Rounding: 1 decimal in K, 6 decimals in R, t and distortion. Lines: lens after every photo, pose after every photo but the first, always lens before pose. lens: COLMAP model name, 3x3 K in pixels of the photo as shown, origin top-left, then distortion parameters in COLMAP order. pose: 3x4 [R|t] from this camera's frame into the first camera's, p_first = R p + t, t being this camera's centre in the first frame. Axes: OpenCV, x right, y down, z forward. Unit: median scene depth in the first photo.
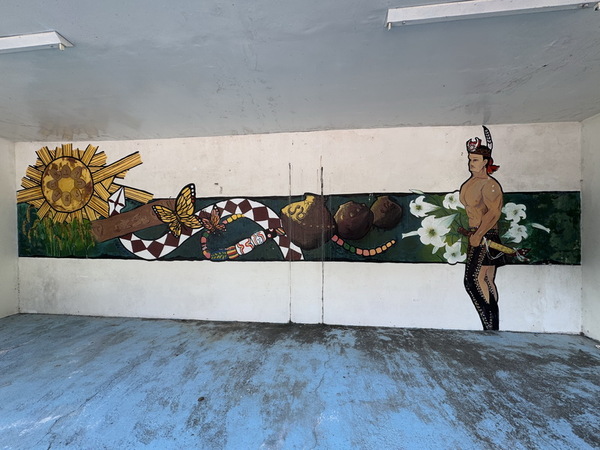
lens RADIAL K [[240.3, 0, 299.6], [0, 240.3, 225.3], [0, 0, 1]] dist [0.001151, 0.000146]
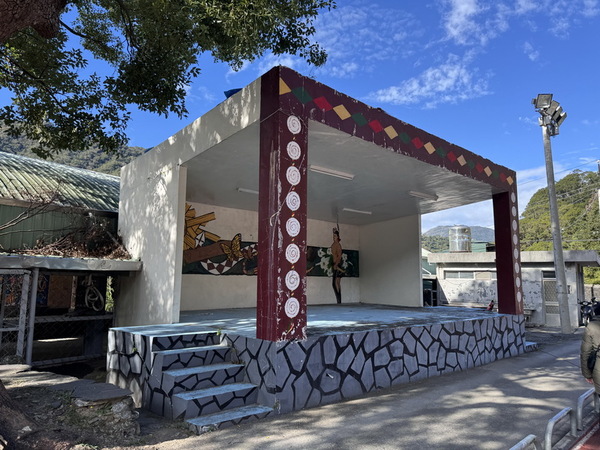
lens RADIAL K [[420.8, 0, 299.9], [0, 420.8, 225.1], [0, 0, 1]] dist [0.033935, -0.003059]
pose [[0.660227, 0.105649, 0.743599, -2.581528], [-0.006182, 0.990788, -0.135280, 0.201458], [-0.751041, 0.084719, 0.654798, -1.501404]]
